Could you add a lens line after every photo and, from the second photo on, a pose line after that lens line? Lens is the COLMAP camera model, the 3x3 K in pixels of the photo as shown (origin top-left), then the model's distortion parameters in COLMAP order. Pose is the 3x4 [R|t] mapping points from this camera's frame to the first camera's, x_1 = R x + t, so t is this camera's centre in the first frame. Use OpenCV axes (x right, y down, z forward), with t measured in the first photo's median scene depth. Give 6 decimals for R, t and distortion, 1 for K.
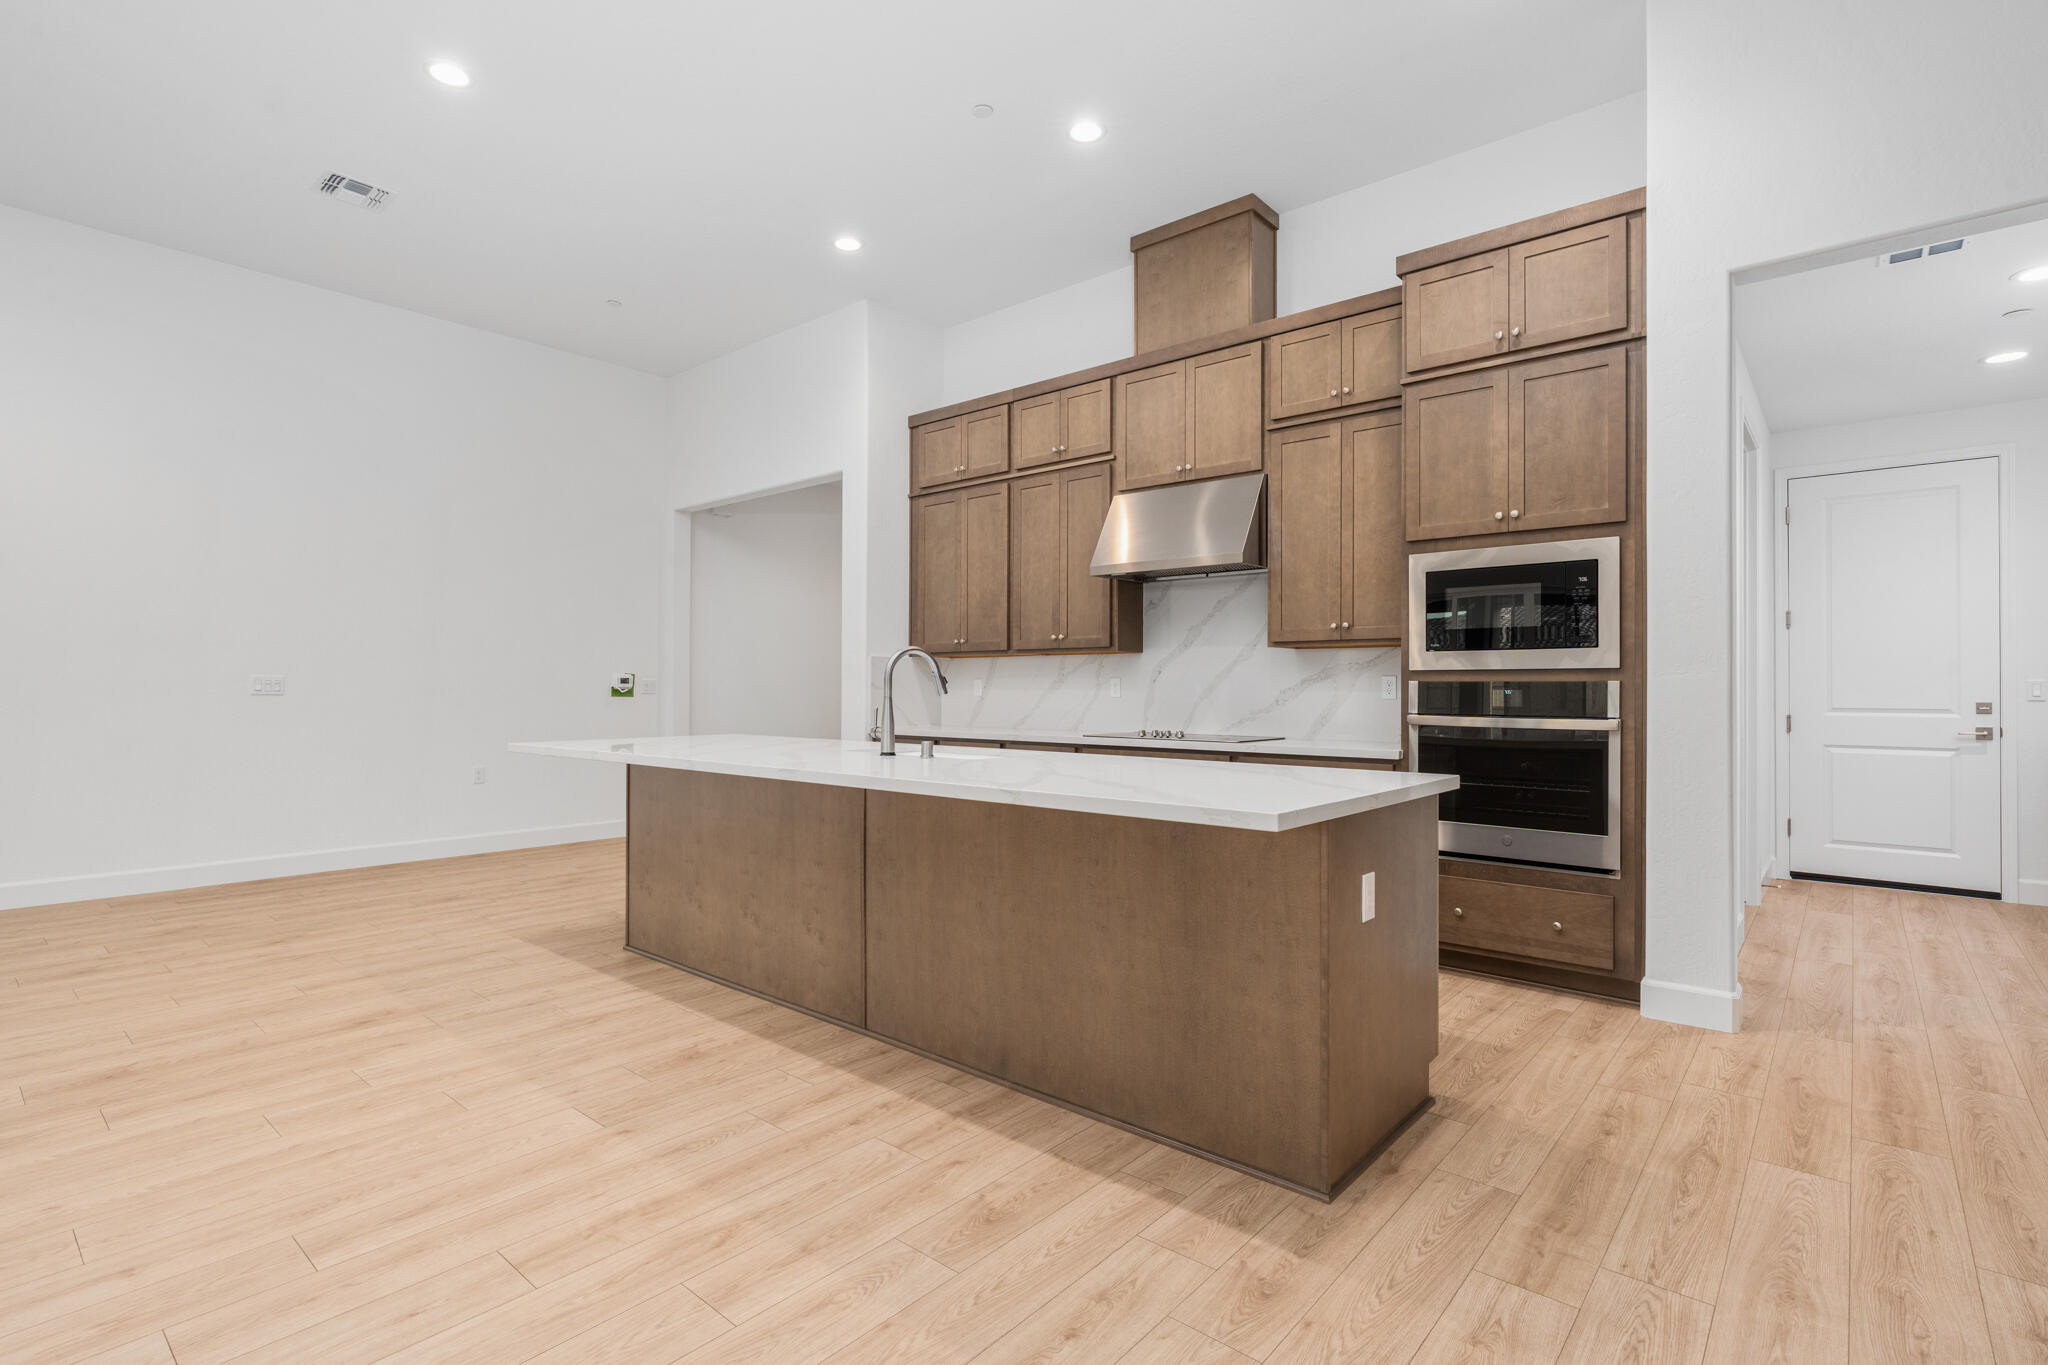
lens RADIAL K [[972.6, 0, 1027.7], [0, 972.6, 684.5], [0, 0, 1]] dist [-0.003222, 0.000111]
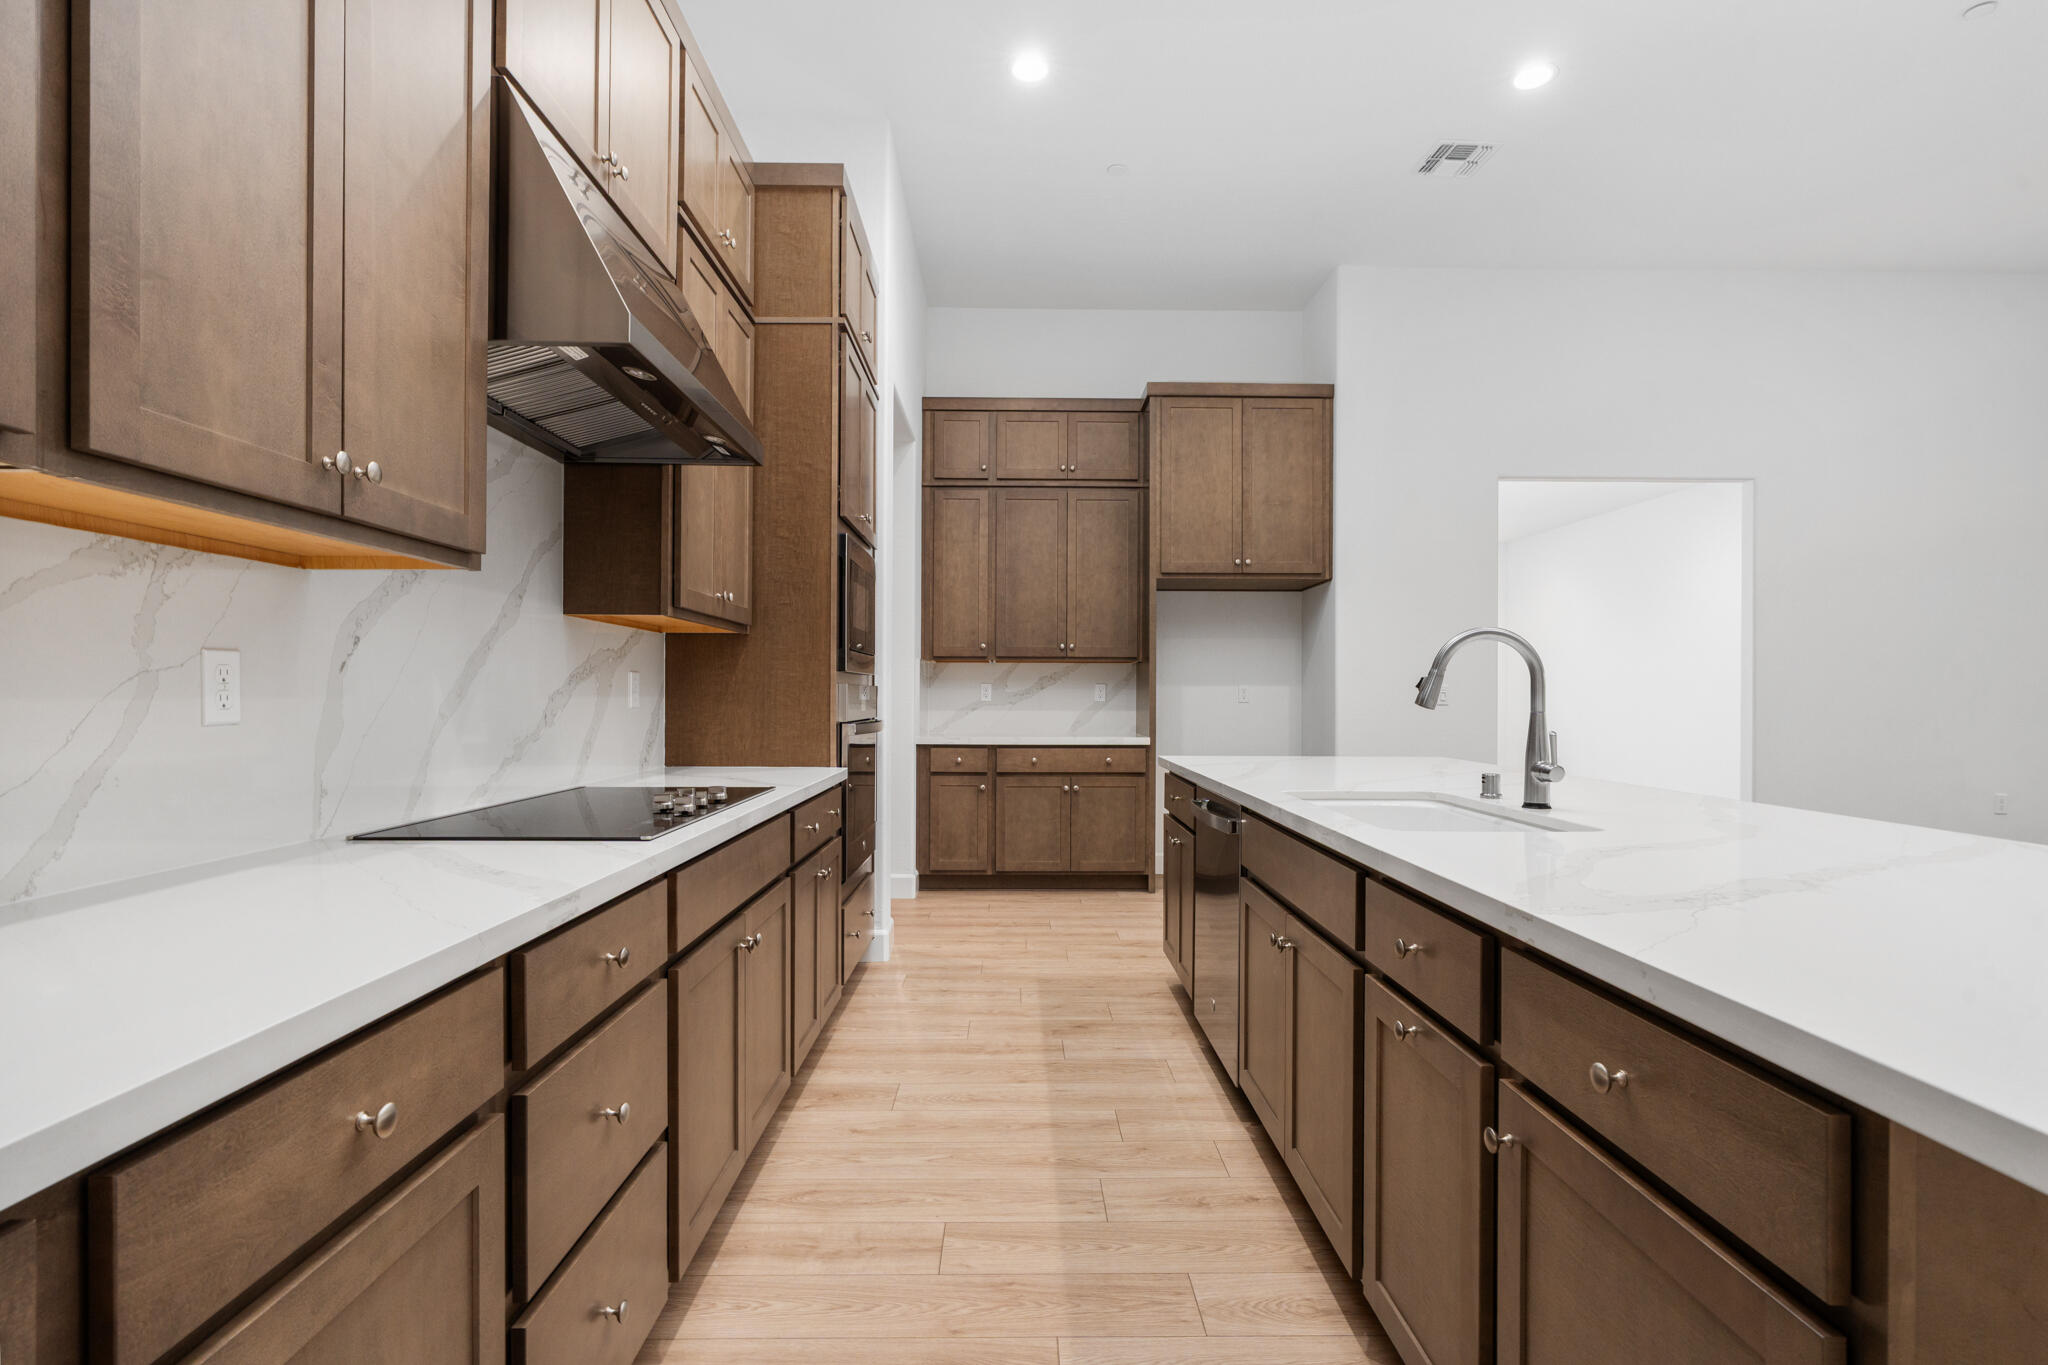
lens RADIAL K [[972.7, 0, 1015.8], [0, 972.7, 694.9], [0, 0, 1]] dist [-0.007327, -0.000336]
pose [[-0.652954, -0.006922, 0.757366, -0.348318], [-0.010018, 0.999950, 0.000502, 0.004473], [-0.757331, -0.007260, -0.652991, 1.474665]]
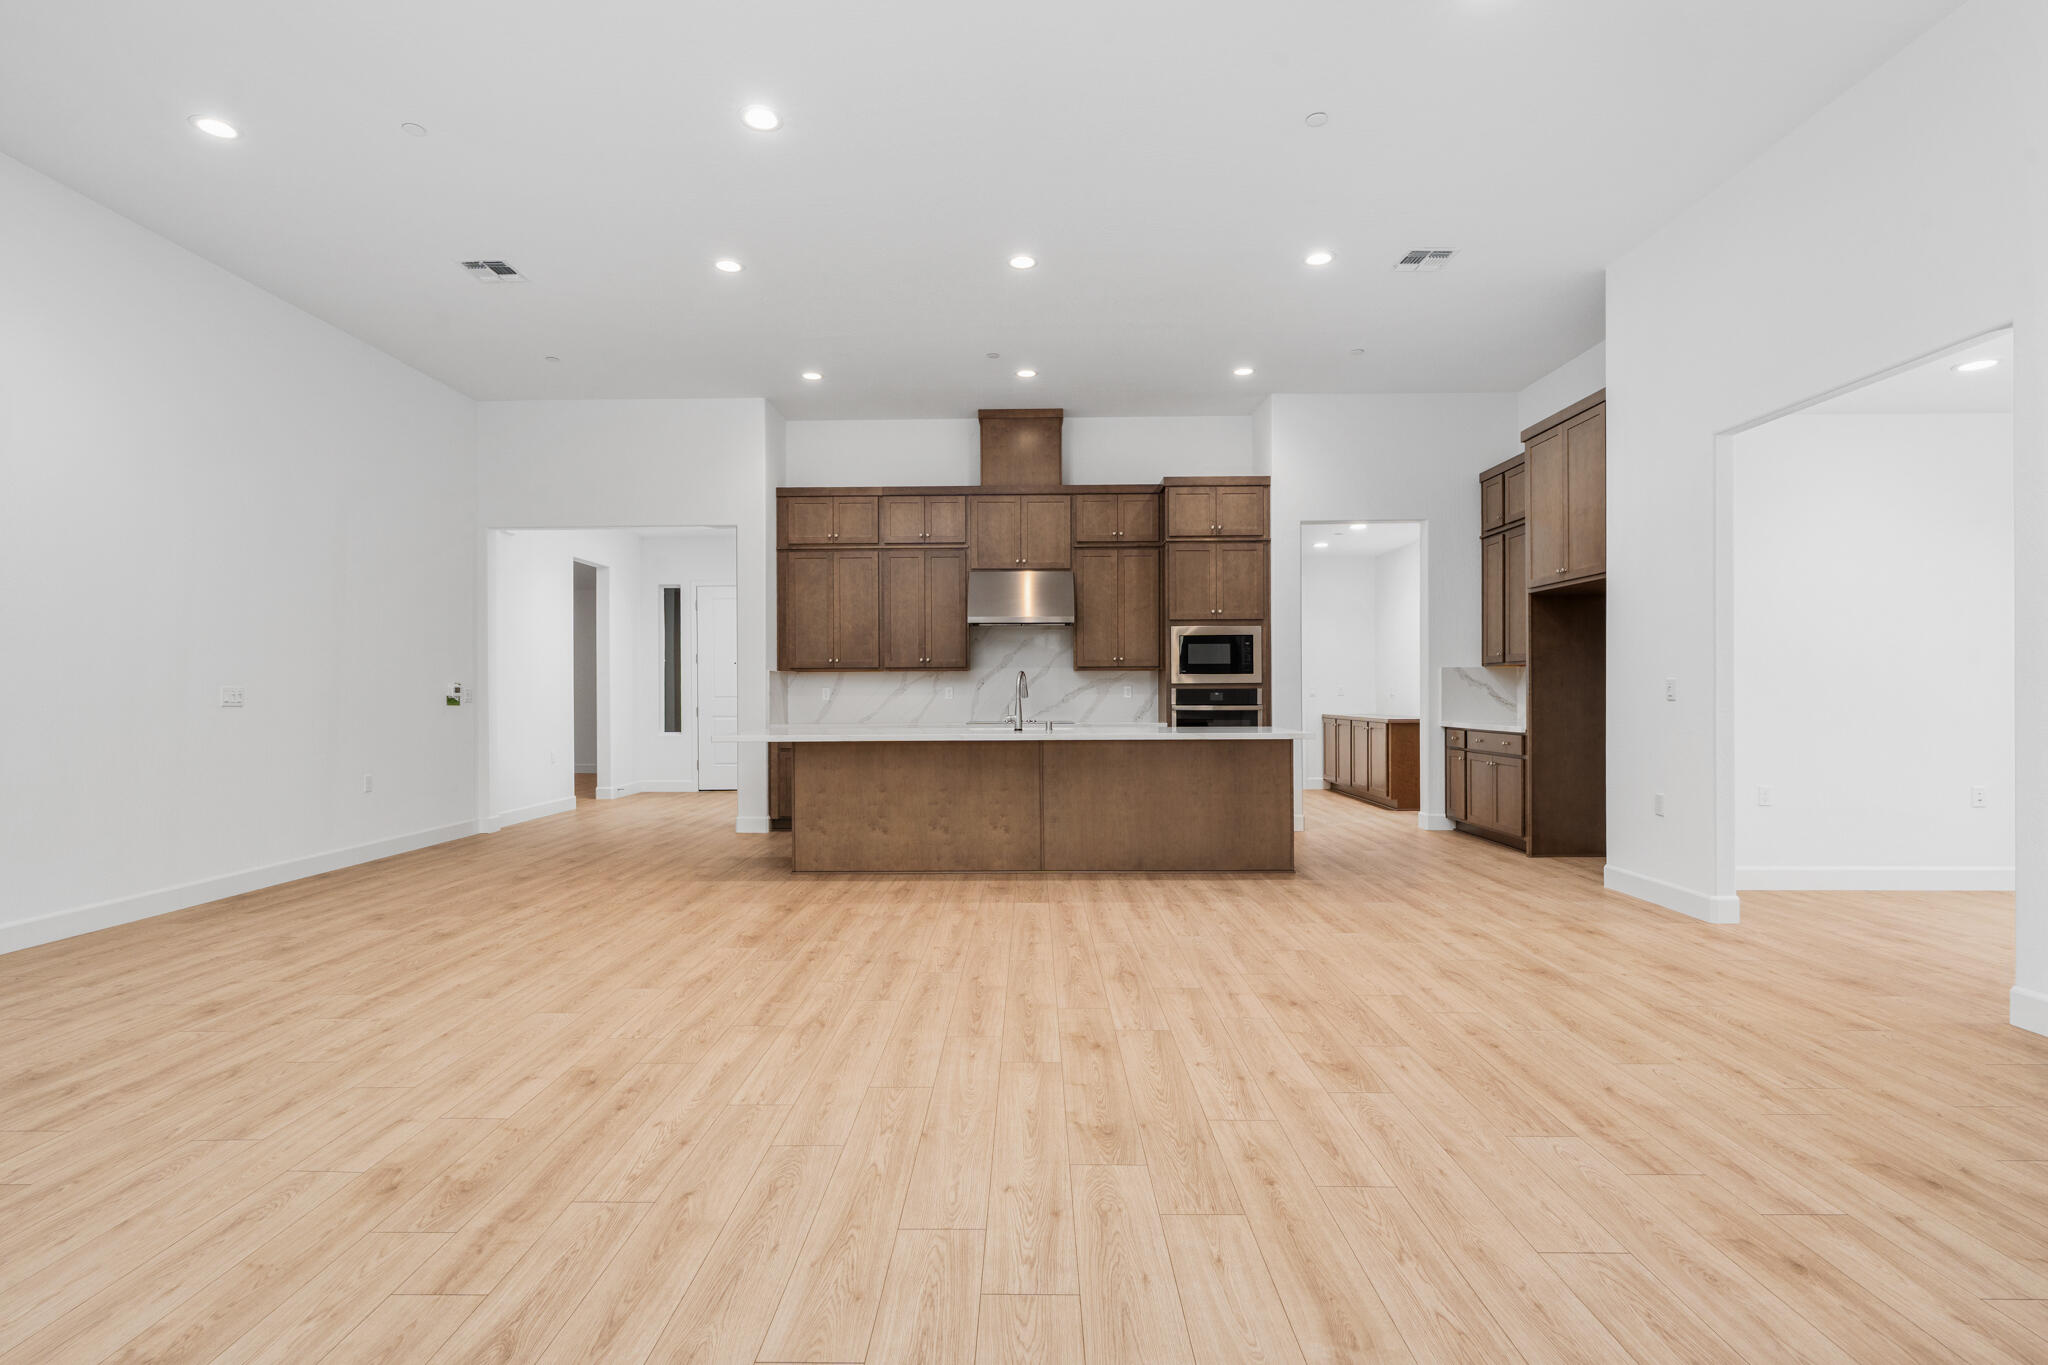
lens RADIAL K [[992.8, 0, 1019.9], [0, 992.8, 710.7], [0, 0, 1]] dist [-0.000510, 0.001020]
pose [[0.767957, -0.018806, 0.640225, -1.209748], [0.004533, 0.999703, 0.023927, -0.009053], [-0.640485, -0.015473, 0.767815, -0.401278]]
